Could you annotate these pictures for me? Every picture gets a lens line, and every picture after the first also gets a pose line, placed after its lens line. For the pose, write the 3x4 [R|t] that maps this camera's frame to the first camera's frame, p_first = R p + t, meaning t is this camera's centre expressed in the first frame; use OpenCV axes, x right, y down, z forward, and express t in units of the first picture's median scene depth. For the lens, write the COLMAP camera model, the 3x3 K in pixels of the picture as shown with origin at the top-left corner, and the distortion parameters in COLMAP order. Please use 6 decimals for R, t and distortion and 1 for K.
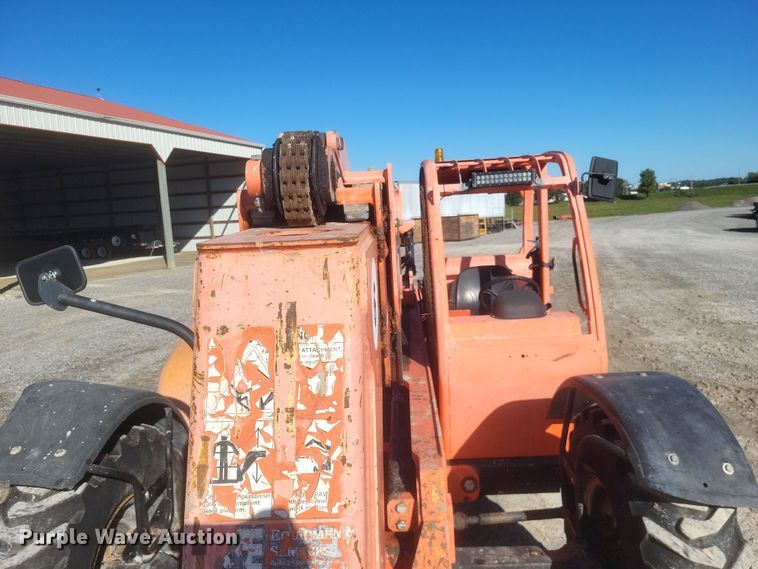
lens RADIAL K [[585.8, 0, 379.0], [0, 585.8, 284.5], [0, 0, 1]] dist [0.019293, -0.004991]
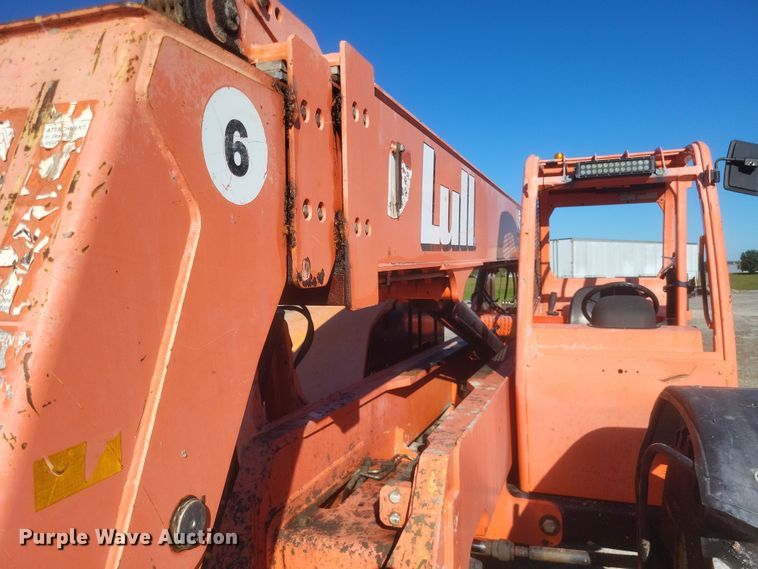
lens RADIAL K [[585.8, 0, 379.0], [0, 585.8, 284.5], [0, 0, 1]] dist [0.019293, -0.004991]
pose [[0.955907, 0.052405, -0.288955, 0.257290], [-0.080773, 0.992917, -0.087134, 0.167521], [0.282342, 0.106632, 0.953369, 0.182045]]
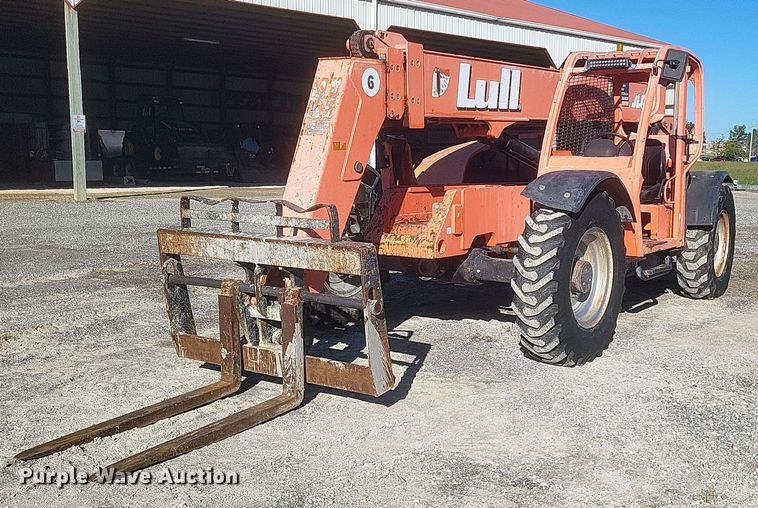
lens RADIAL K [[790.1, 0, 379.0], [0, 790.1, 254.0], [0, 0, 1]] dist [-0.014868, -0.010214]
pose [[0.820910, 0.146194, -0.552028, 1.613165], [-0.136304, 0.988897, 0.059195, 0.441458], [0.554552, 0.026650, 0.831722, -1.633655]]
